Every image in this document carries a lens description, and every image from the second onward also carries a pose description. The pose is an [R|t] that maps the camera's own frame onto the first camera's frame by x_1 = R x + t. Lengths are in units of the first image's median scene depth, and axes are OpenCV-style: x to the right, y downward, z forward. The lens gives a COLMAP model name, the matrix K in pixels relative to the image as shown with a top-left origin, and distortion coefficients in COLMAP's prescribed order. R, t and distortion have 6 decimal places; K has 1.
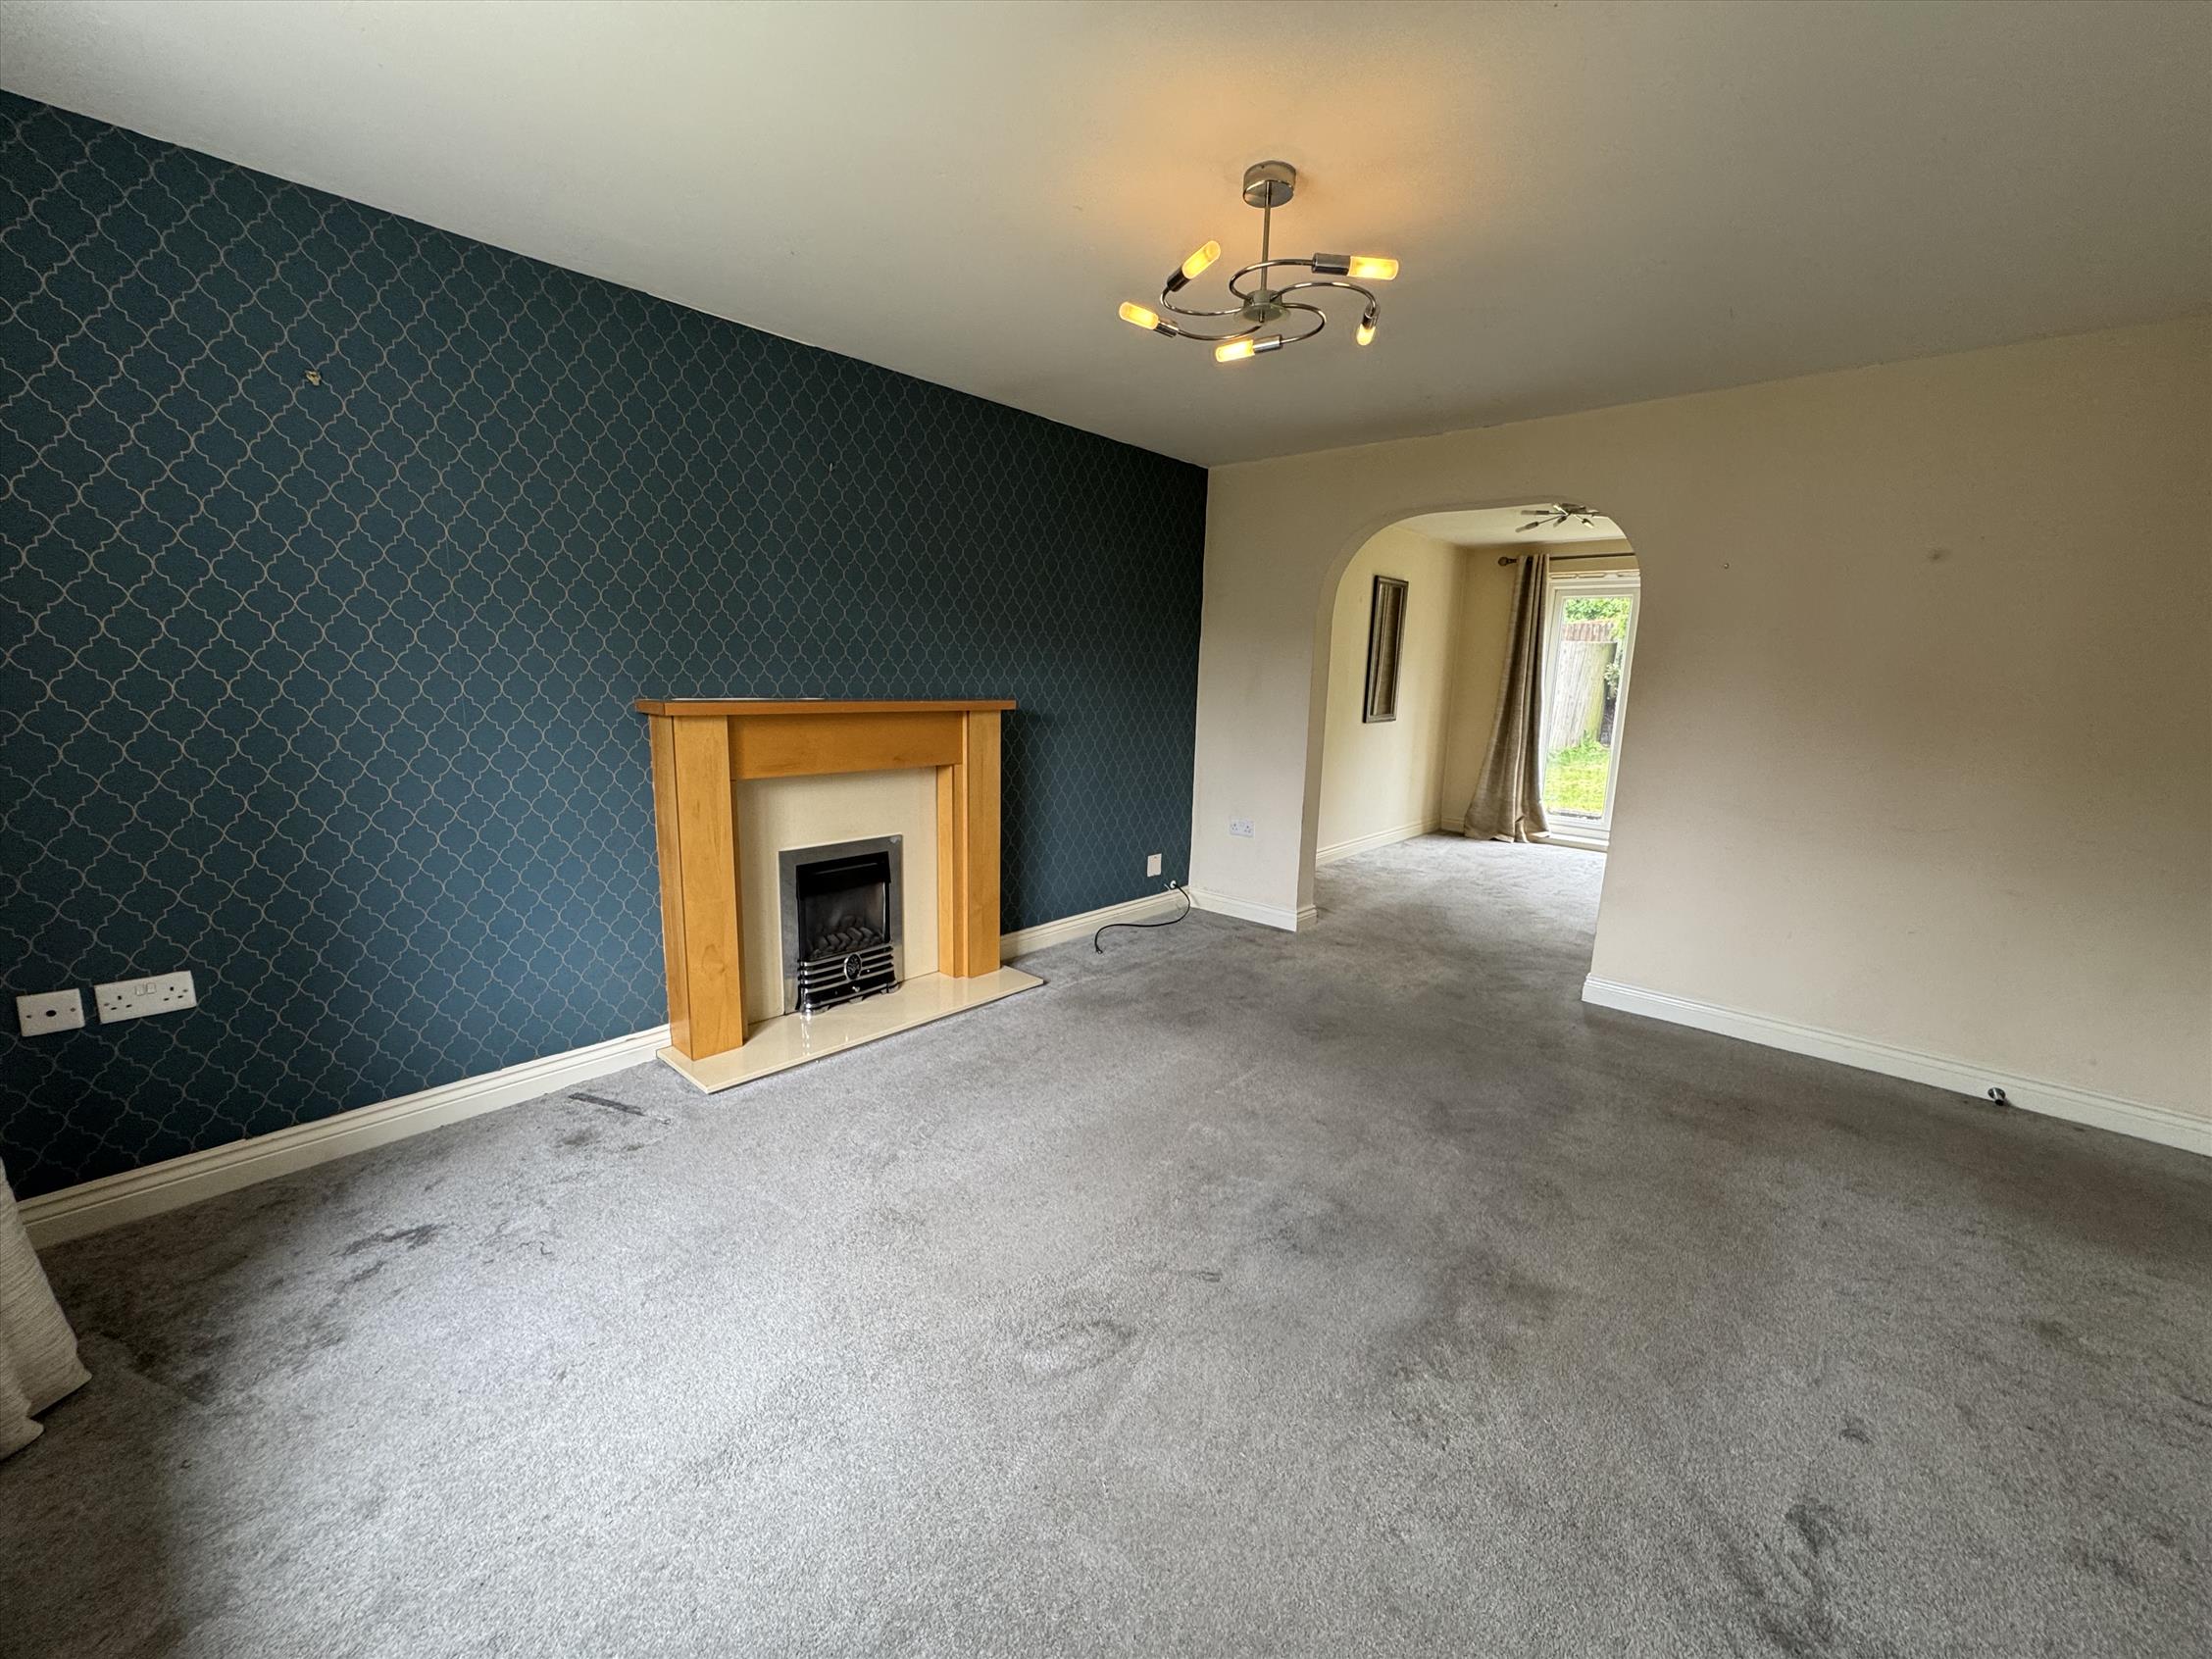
lens RADIAL K [[885.4, 0, 1100.5], [0, 885.4, 825.5], [0, 0, 1]] dist [0.000407, 0.000219]
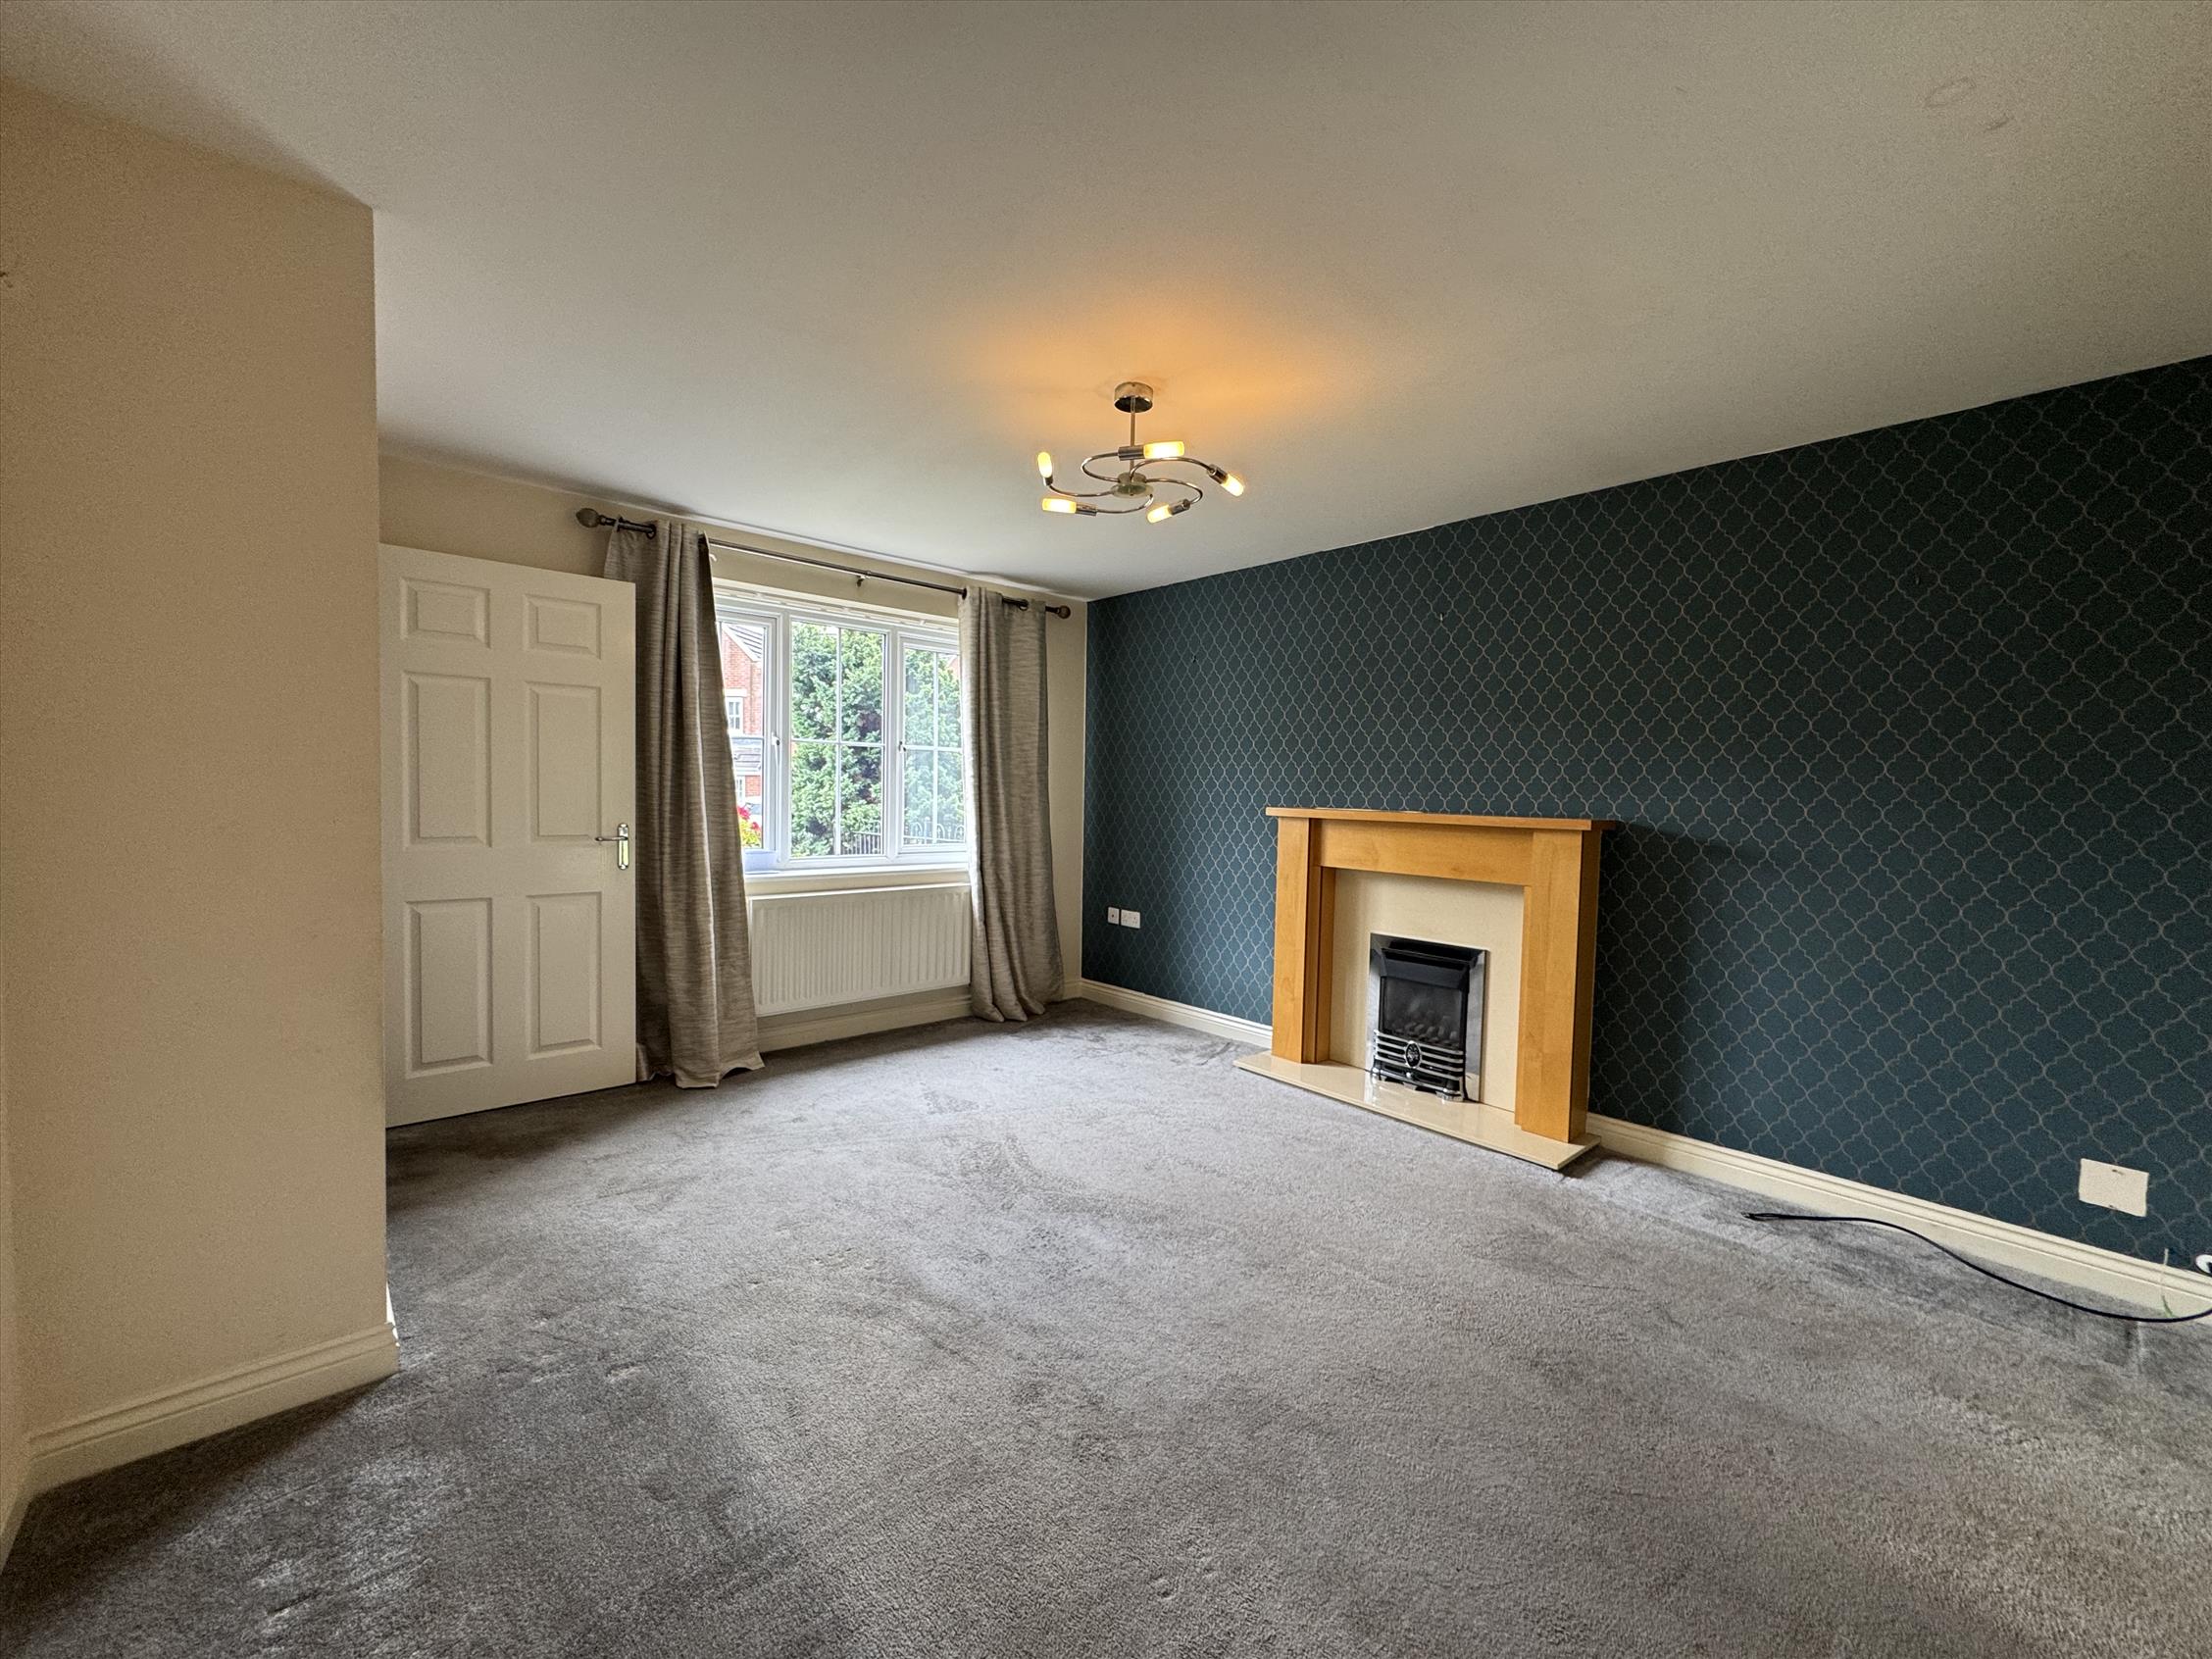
lens RADIAL K [[885.4, 0, 1100.5], [0, 885.4, 825.5], [0, 0, 1]] dist [0.000407, 0.000219]
pose [[-0.105245, 0.014166, -0.994345, 0.893789], [-0.194572, 0.980279, 0.034559, -0.085211], [0.975226, 0.197109, -0.100414, 0.716187]]
